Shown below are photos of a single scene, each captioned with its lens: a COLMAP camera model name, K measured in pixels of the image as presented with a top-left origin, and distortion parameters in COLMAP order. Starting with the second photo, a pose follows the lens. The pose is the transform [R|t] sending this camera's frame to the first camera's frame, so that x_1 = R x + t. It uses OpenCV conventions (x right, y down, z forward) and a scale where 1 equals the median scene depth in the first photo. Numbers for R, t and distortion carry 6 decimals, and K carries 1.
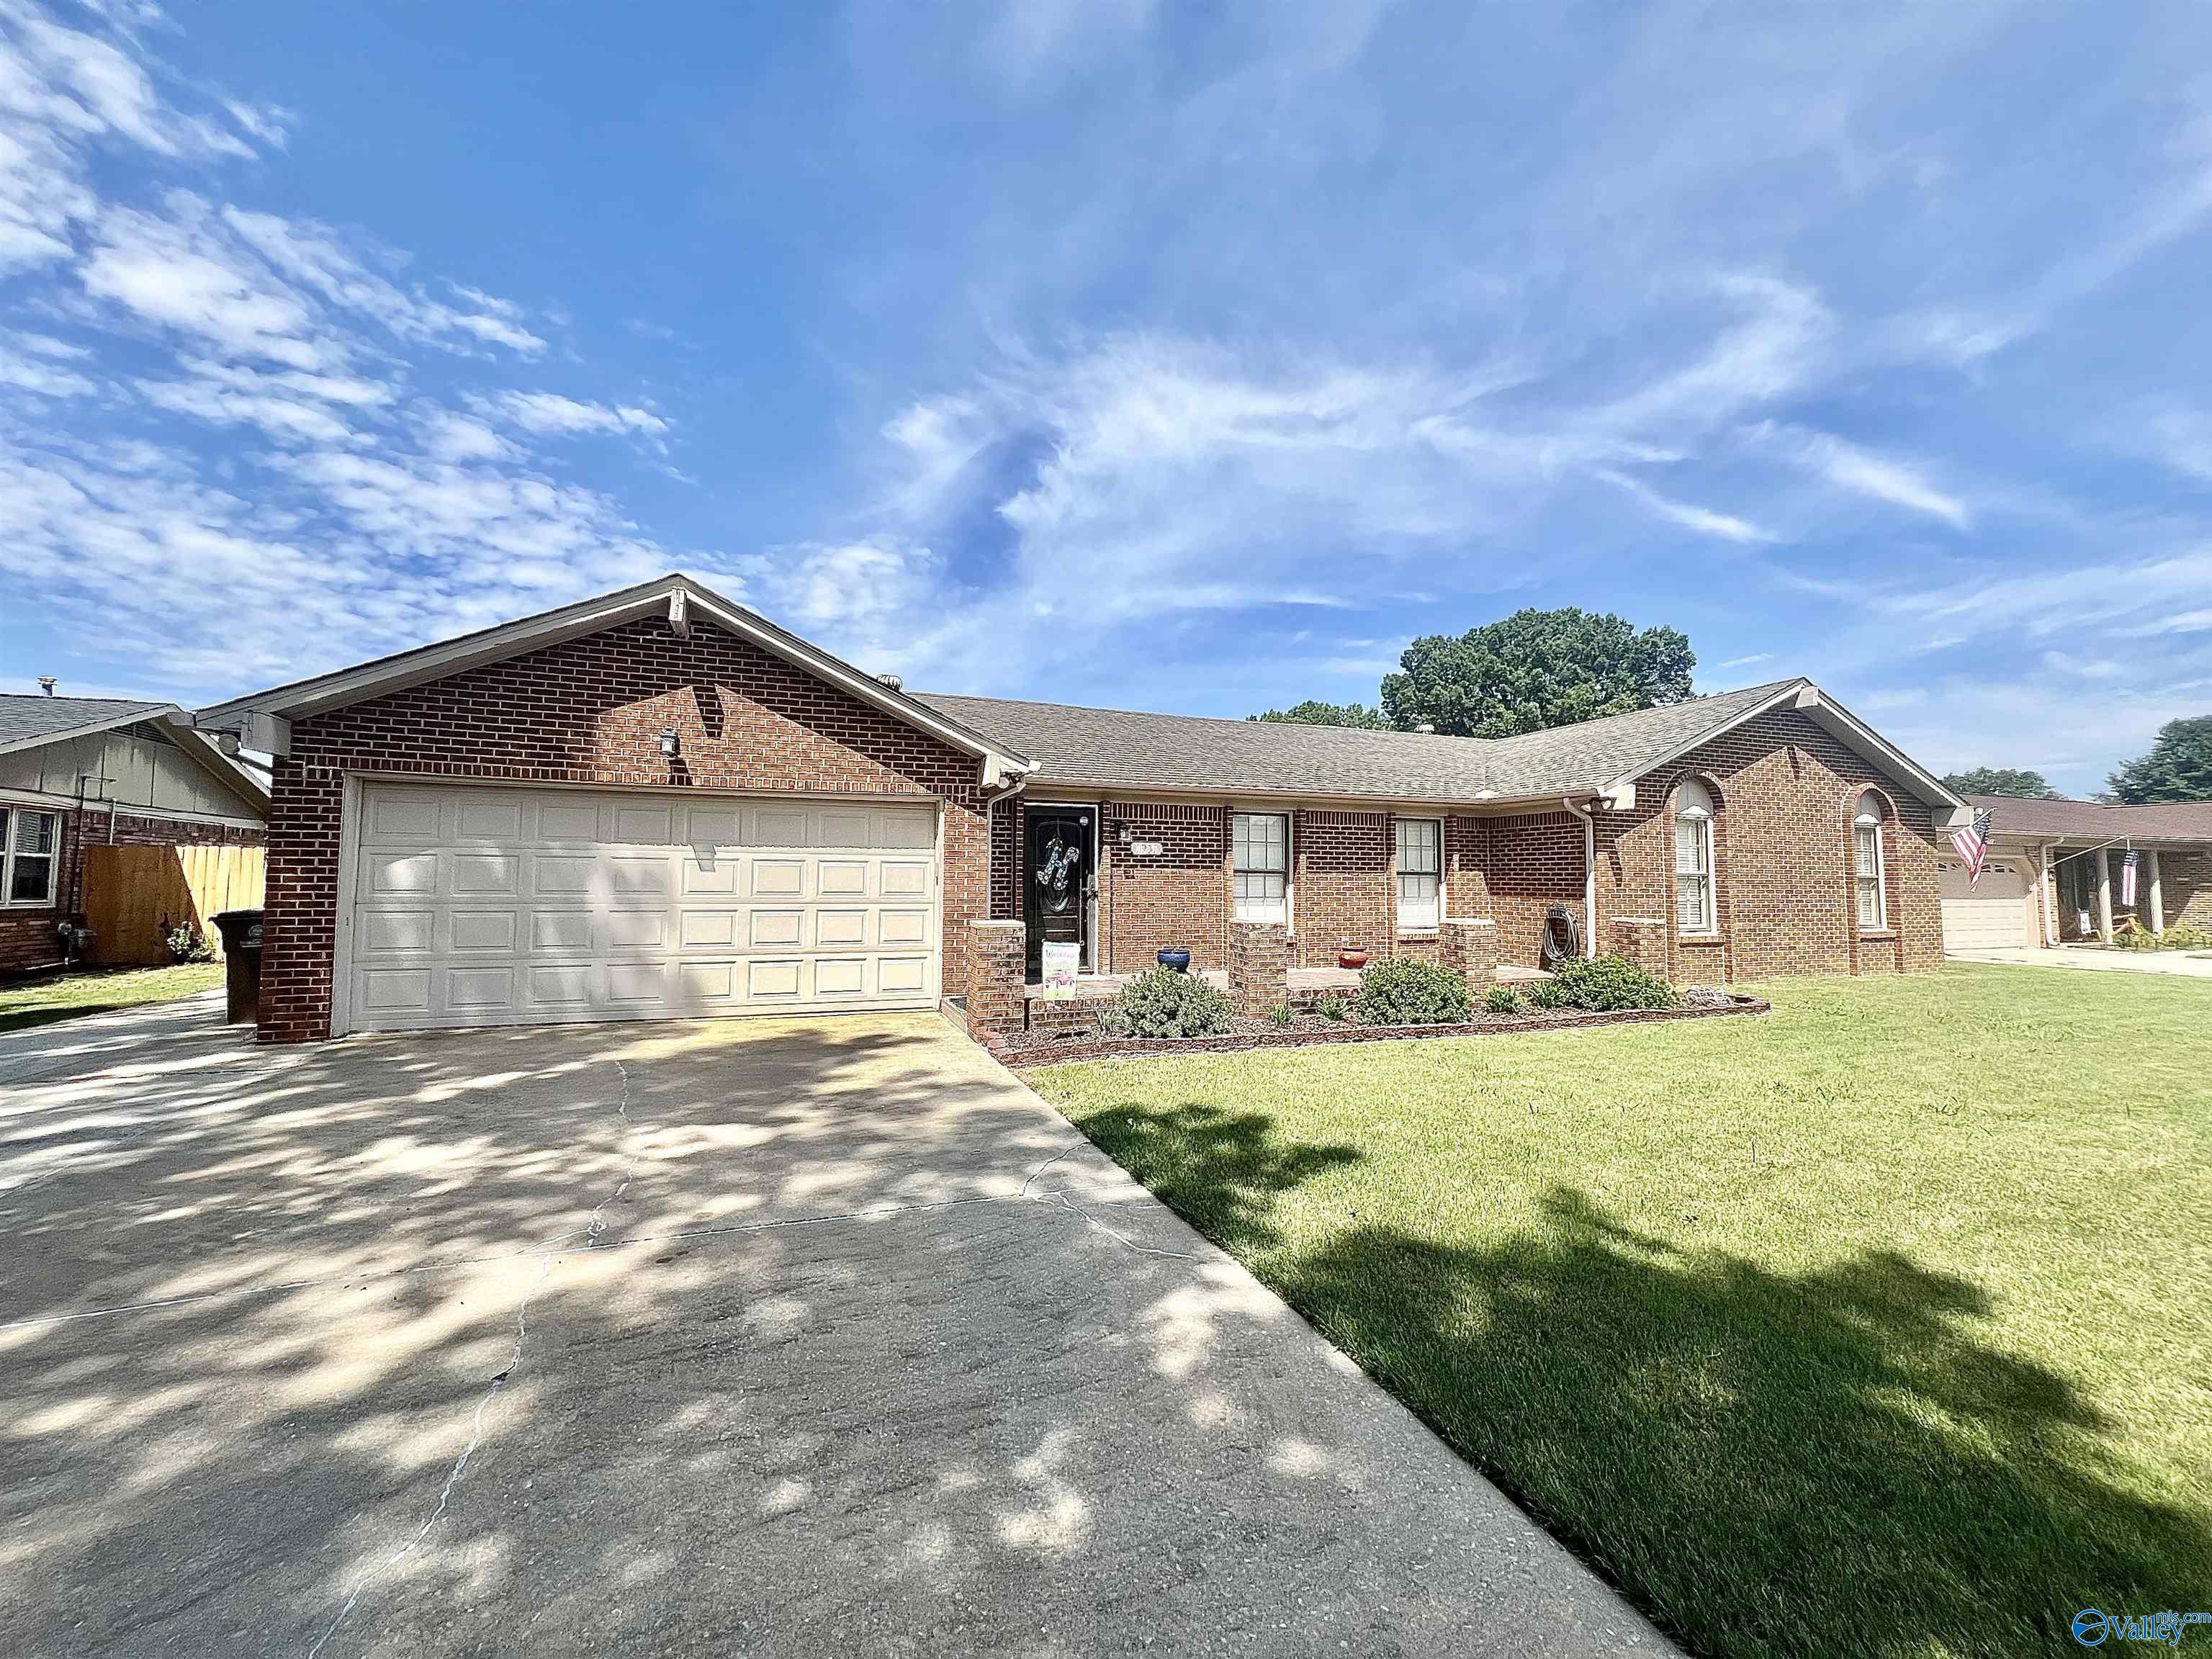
lens RADIAL K [[881.1, 0, 1105.8], [0, 881.1, 833.7], [0, 0, 1]] dist [0.001506, -0.000261]
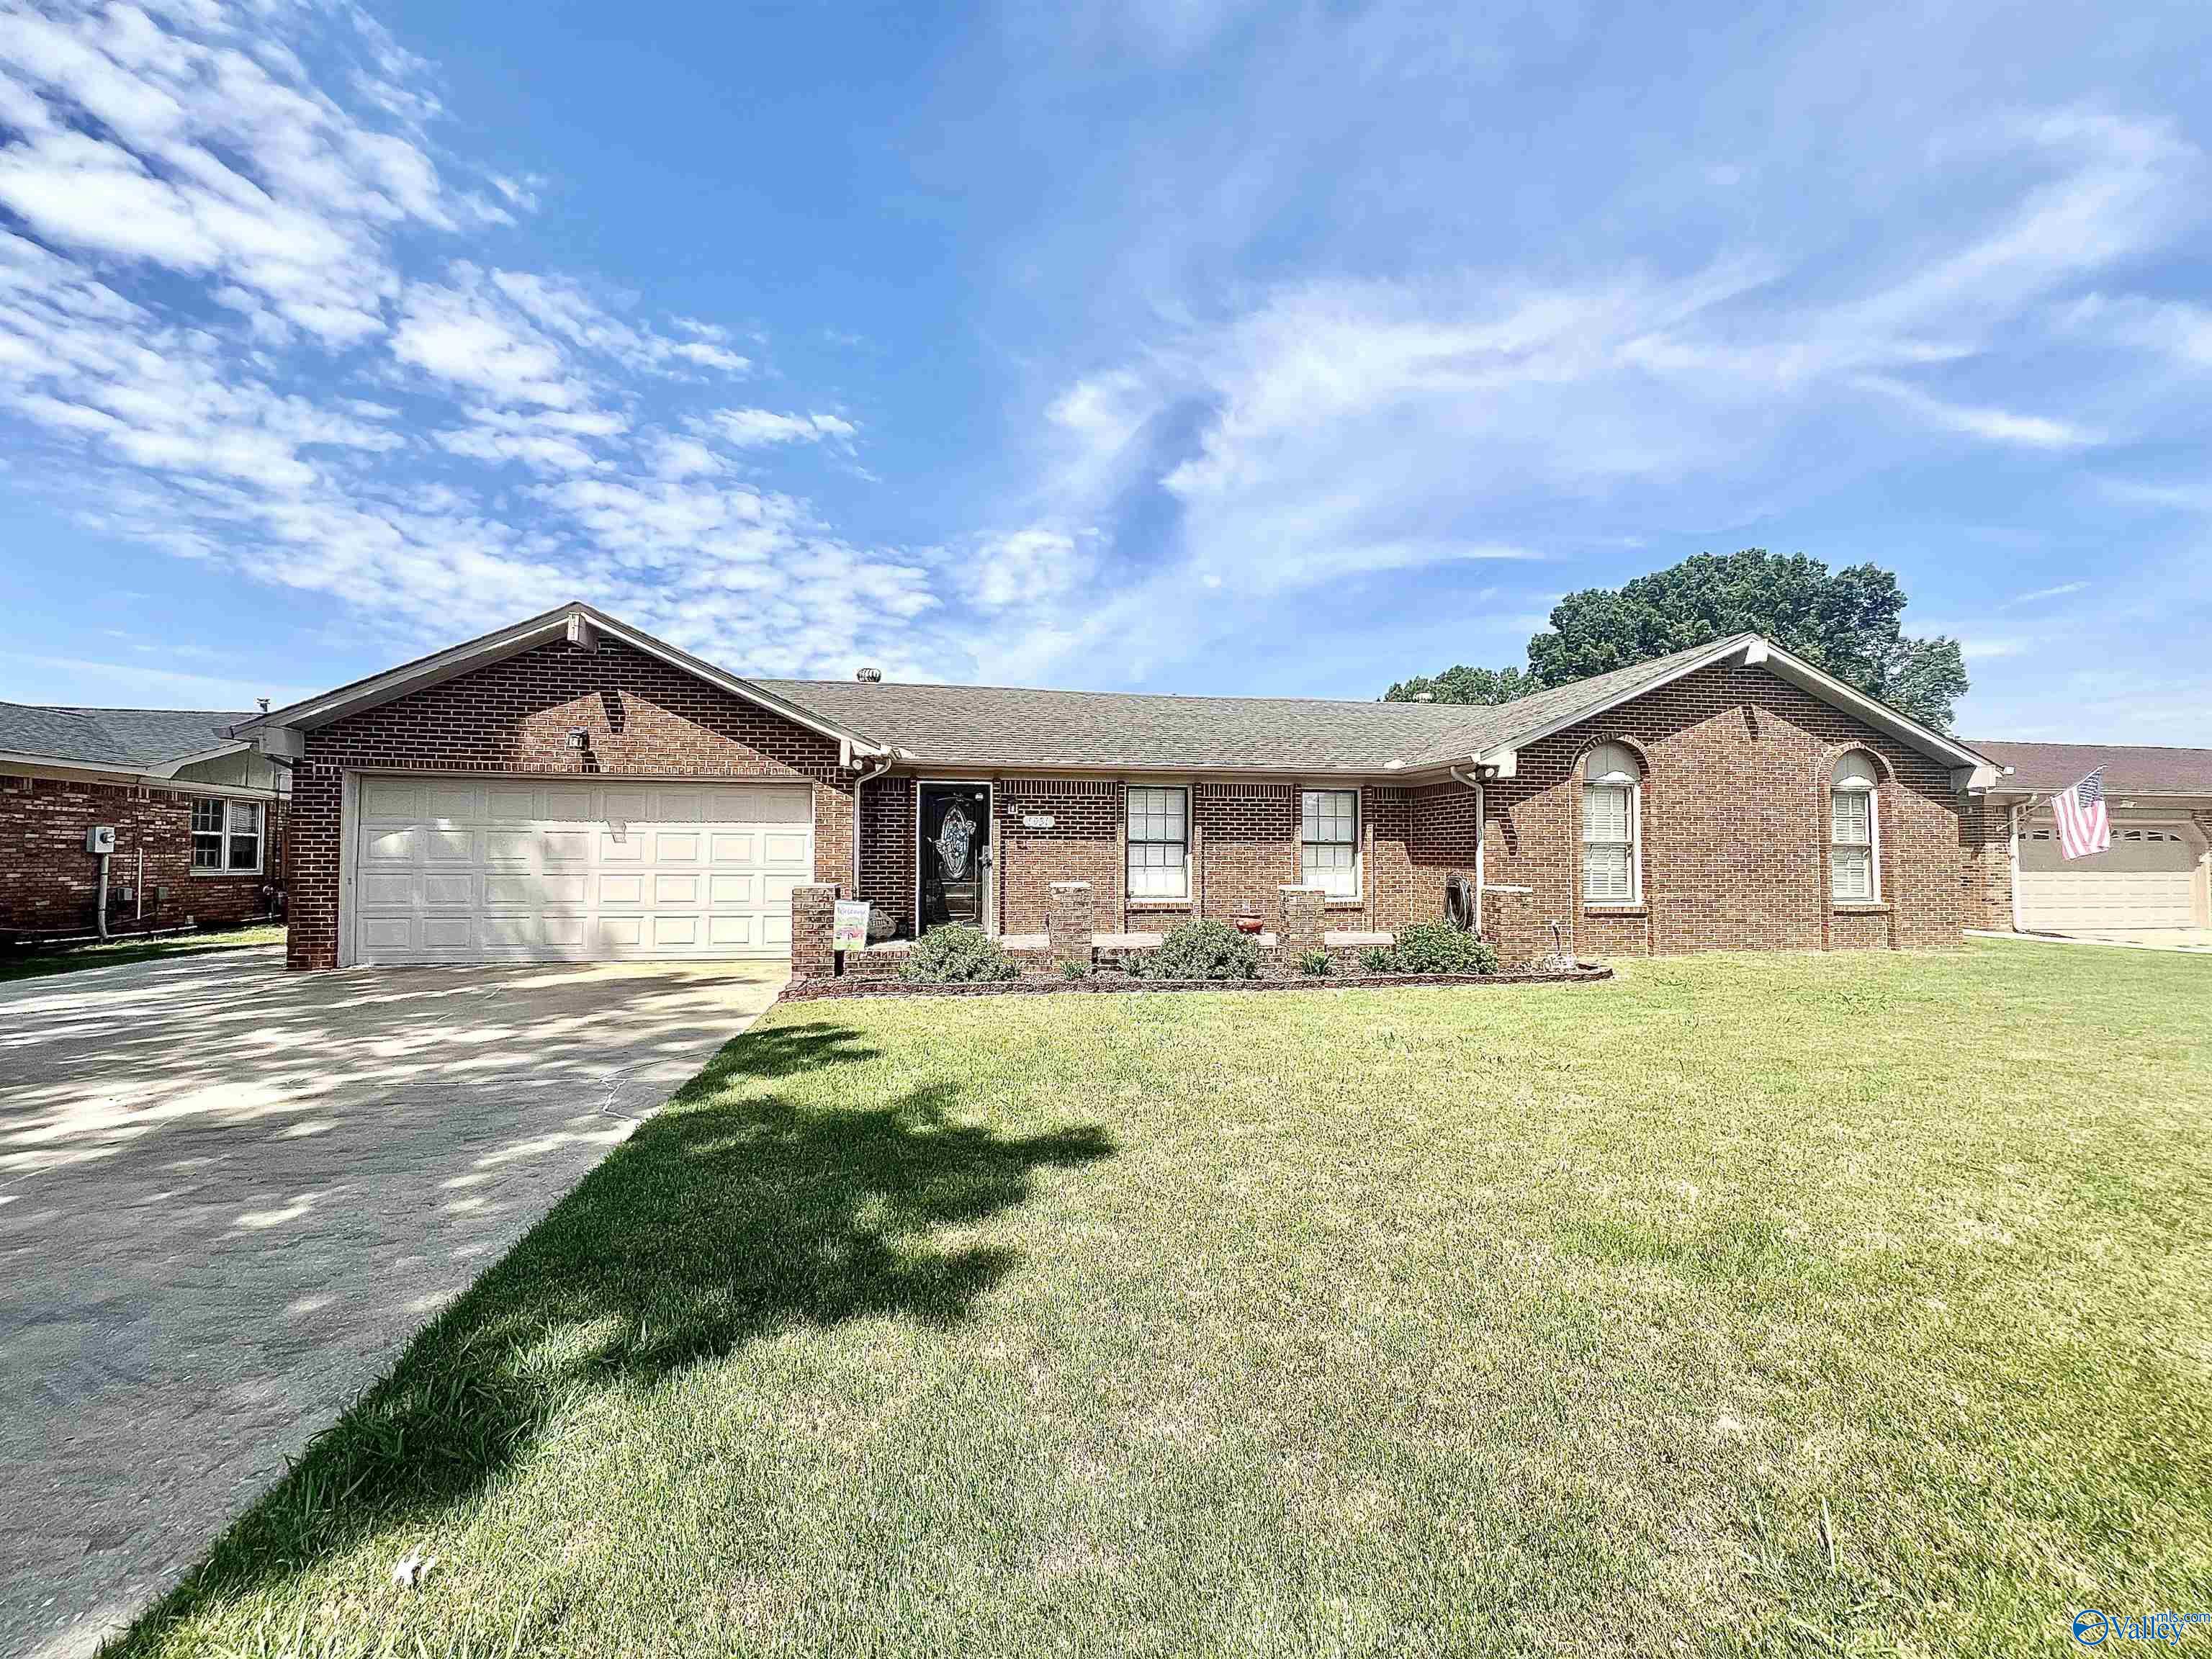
lens RADIAL K [[883.5, 0, 1101.9], [0, 883.5, 841.5], [0, 0, 1]] dist [0.000721, 0.000688]
pose [[0.982238, -0.005546, -0.187555, 0.319397], [0.012080, 0.999359, 0.033713, 0.005668], [0.187248, -0.035380, 0.981675, -0.062136]]
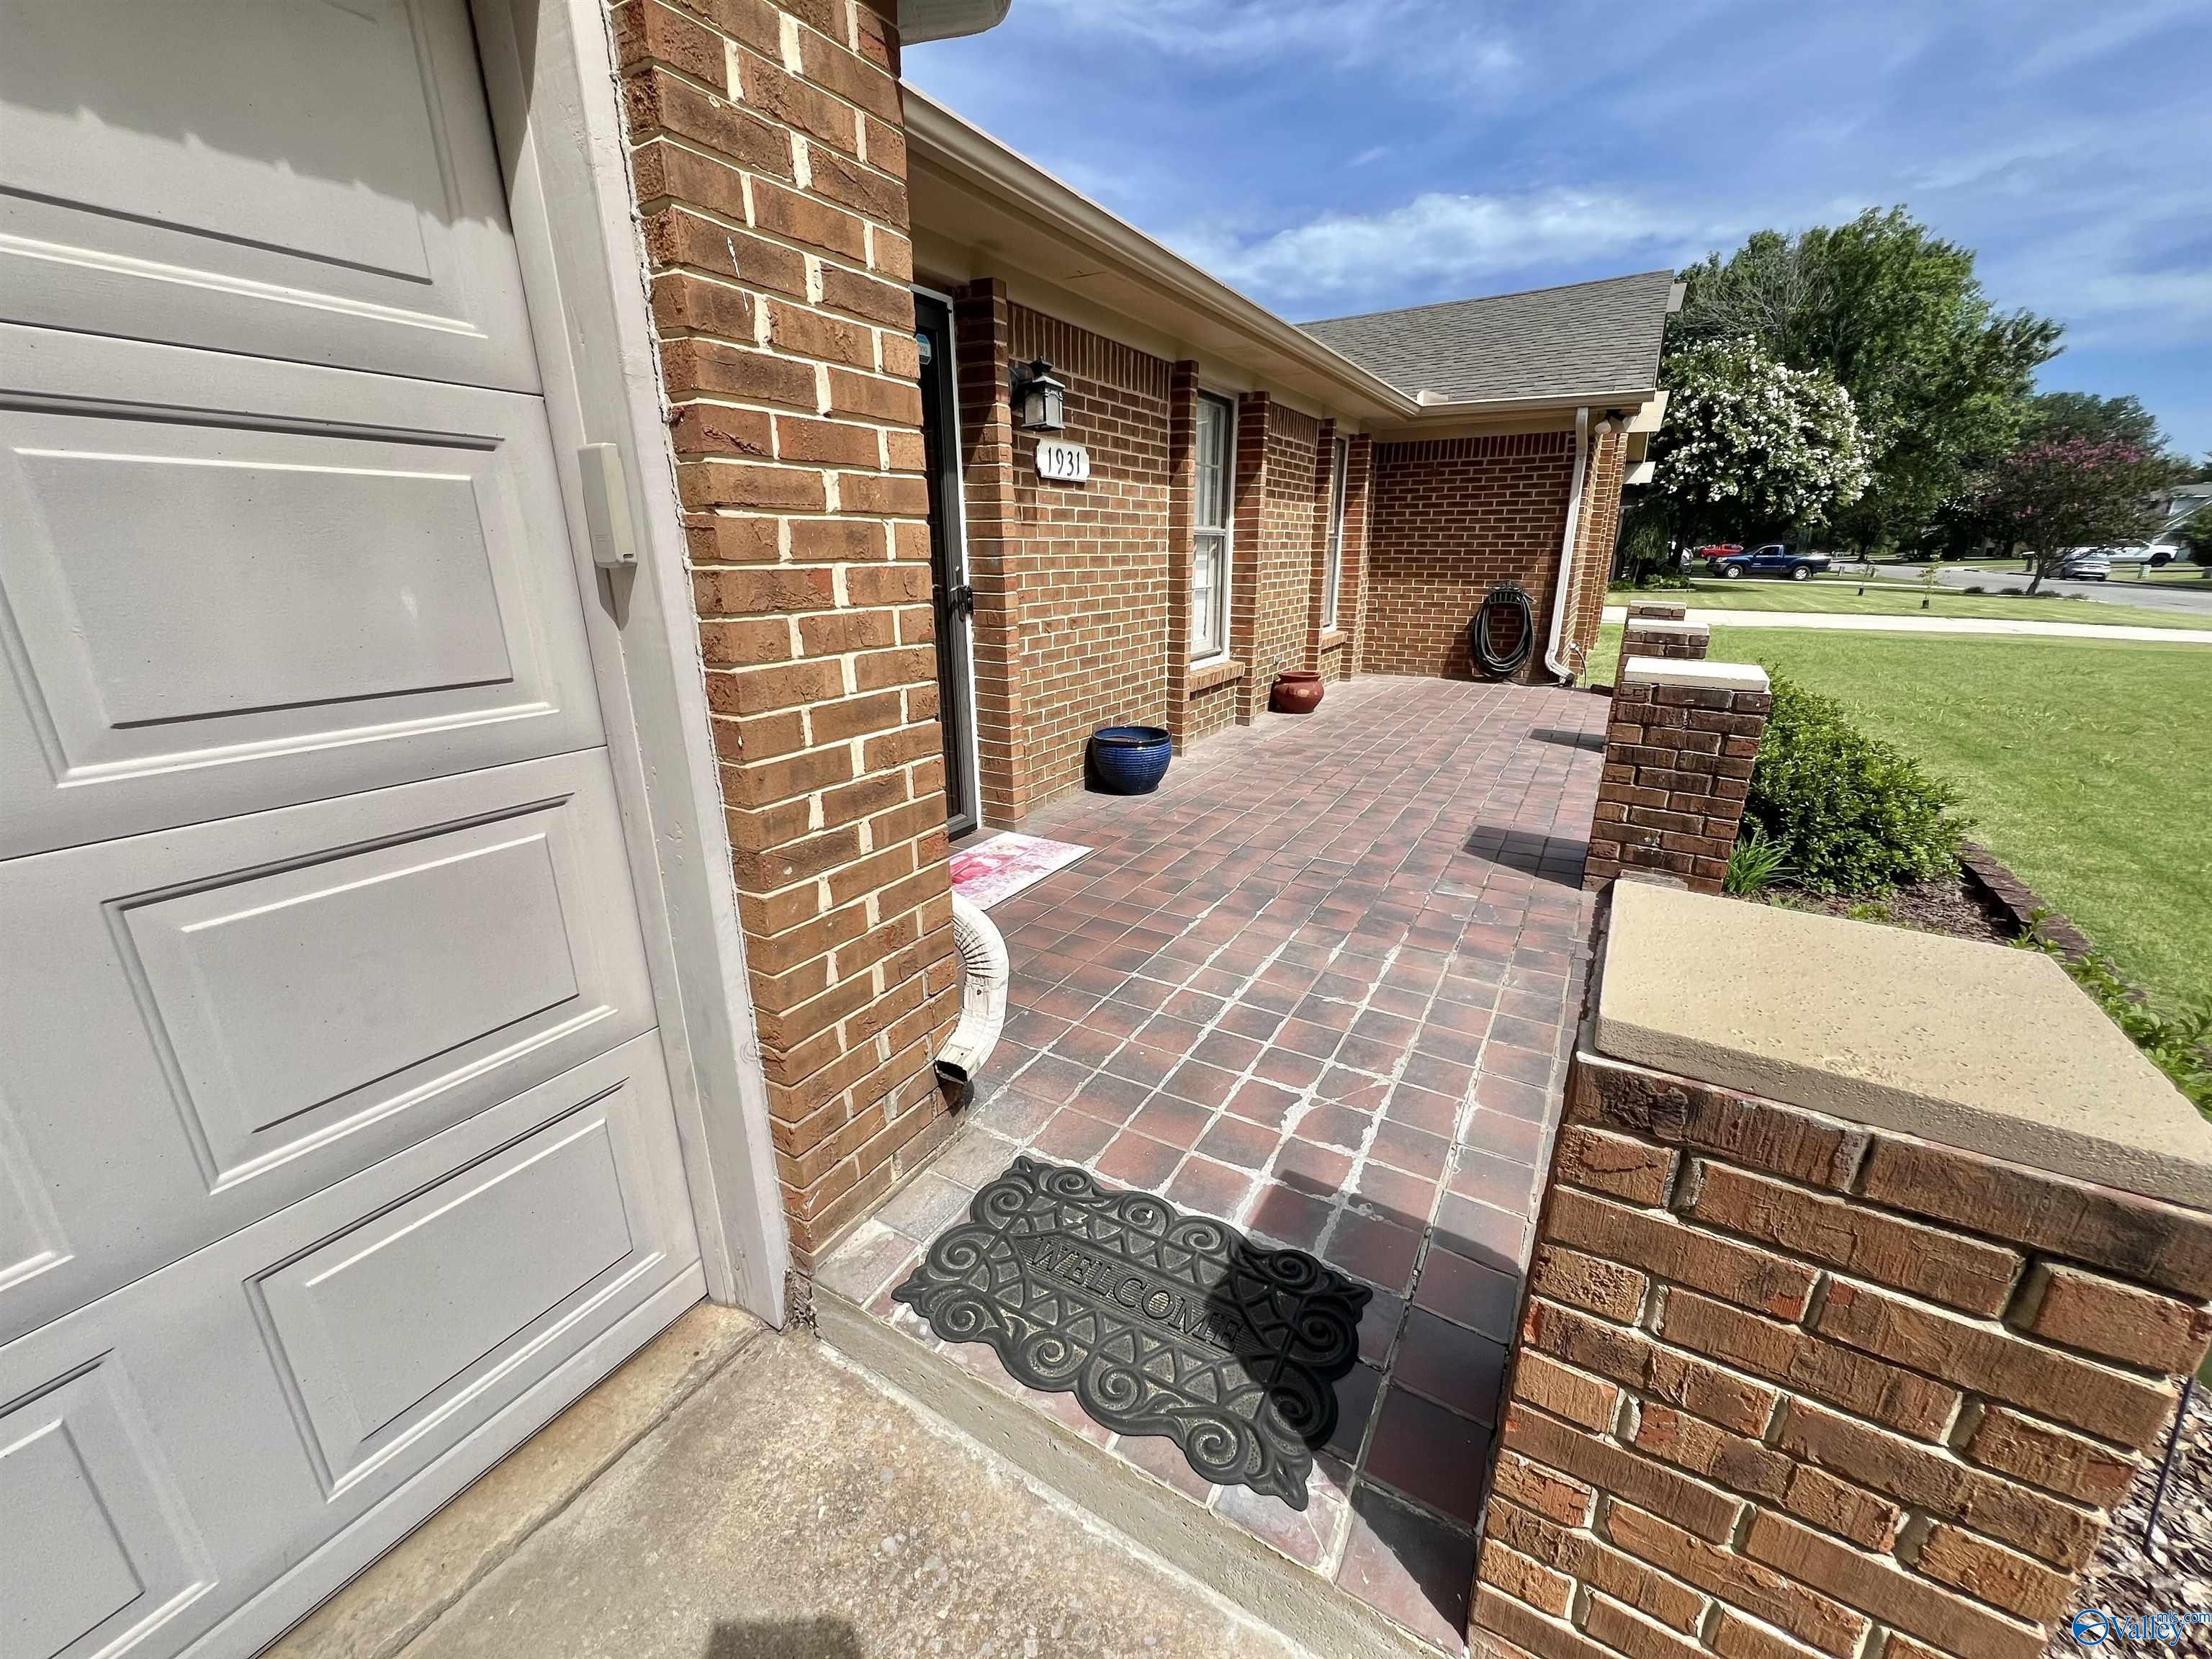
lens RADIAL K [[881.1, 0, 1105.8], [0, 881.1, 833.7], [0, 0, 1]] dist [0.001506, -0.000261]
pose [[0.777478, -0.201672, 0.595699, -0.176139], [-0.026103, 0.936027, 0.350958, 0.031430], [-0.628369, -0.288412, 0.722476, 0.662373]]
